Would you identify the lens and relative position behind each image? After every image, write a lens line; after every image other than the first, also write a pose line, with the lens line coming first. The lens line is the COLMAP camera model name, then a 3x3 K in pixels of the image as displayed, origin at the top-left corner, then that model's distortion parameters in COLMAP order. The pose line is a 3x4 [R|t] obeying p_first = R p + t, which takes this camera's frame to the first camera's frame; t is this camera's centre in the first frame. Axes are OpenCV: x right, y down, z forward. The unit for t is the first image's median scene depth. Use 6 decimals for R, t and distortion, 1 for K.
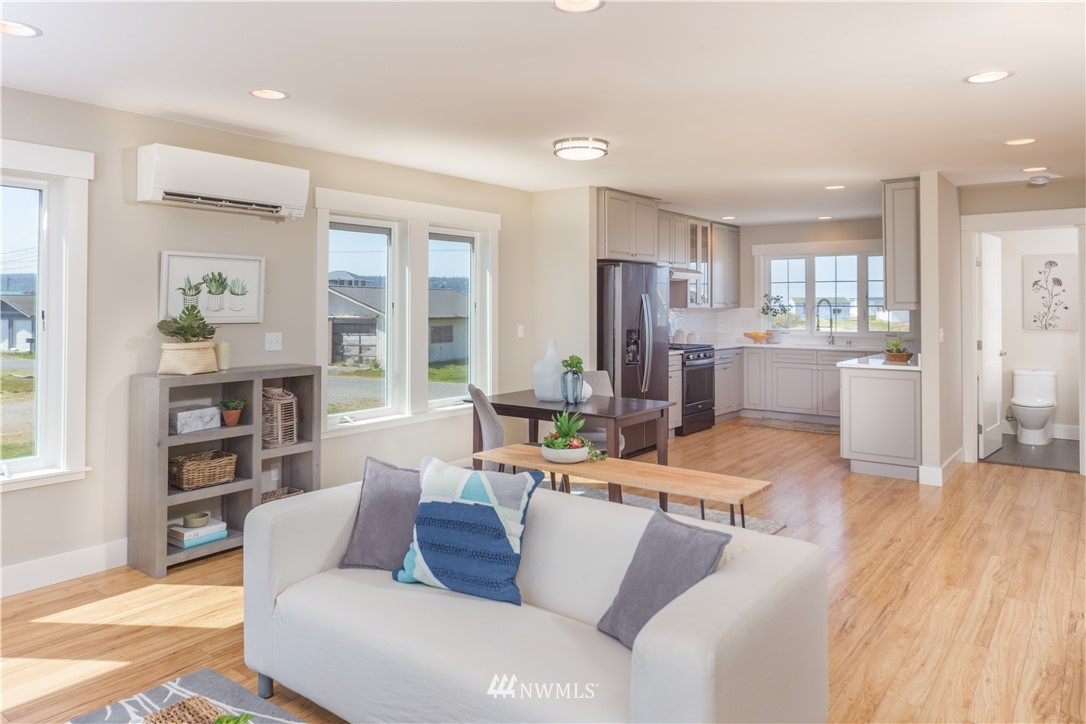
lens RADIAL K [[713.6, 0, 541.2], [0, 713.6, 293.8], [0, 0, 1]] dist [-0.000573, -0.000361]
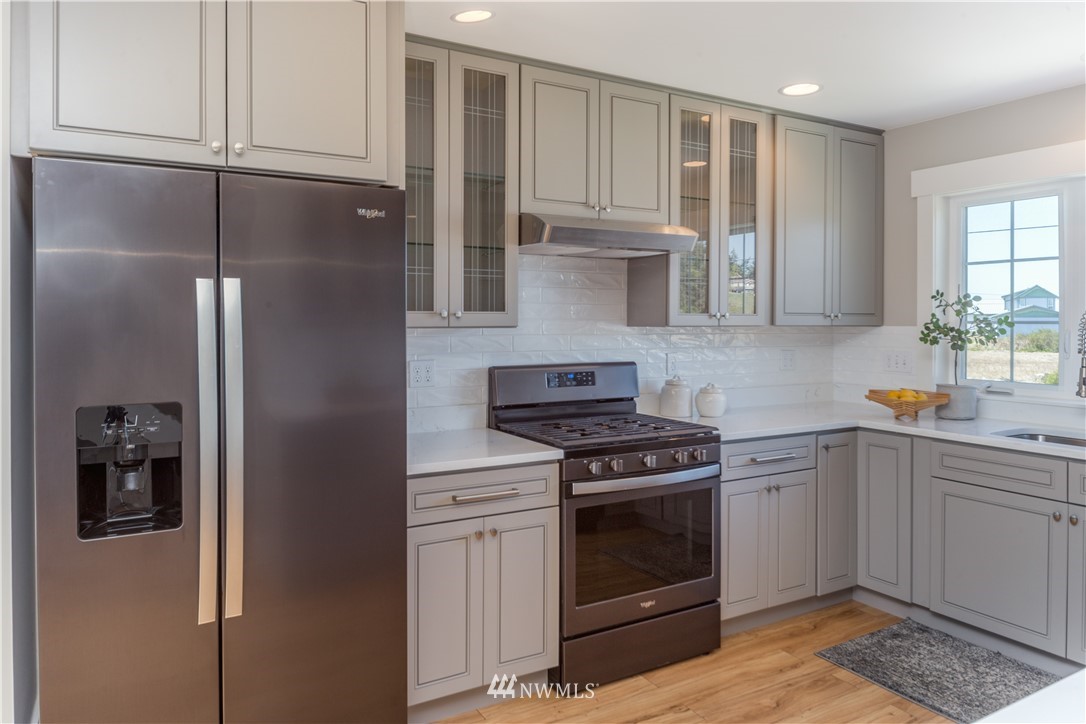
lens RADIAL K [[732.7, 0, 539.2], [0, 732.7, 317.7], [0, 0, 1]] dist [-0.000658, 0.000218]
pose [[0.927023, 0.000104, -0.375006, 0.296863], [0.003942, 0.999942, 0.010021, 0.011235], [0.374985, -0.010768, 0.926968, 0.619578]]
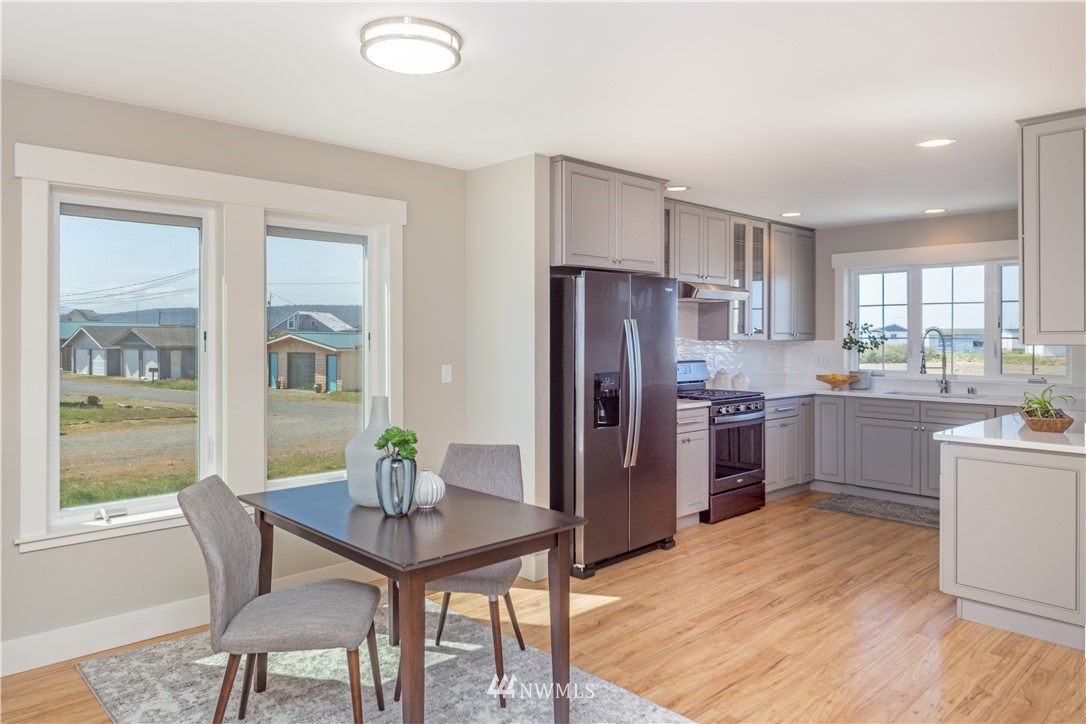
lens RADIAL K [[726.5, 0, 541.1], [0, 726.5, 334.2], [0, 0, 1]] dist [-0.002899, 0.000718]
pose [[0.988796, 0.000556, -0.149273, 0.130594], [0.001213, 0.999930, 0.011758, 0.004903], [0.149269, -0.011808, 0.988726, 0.255367]]
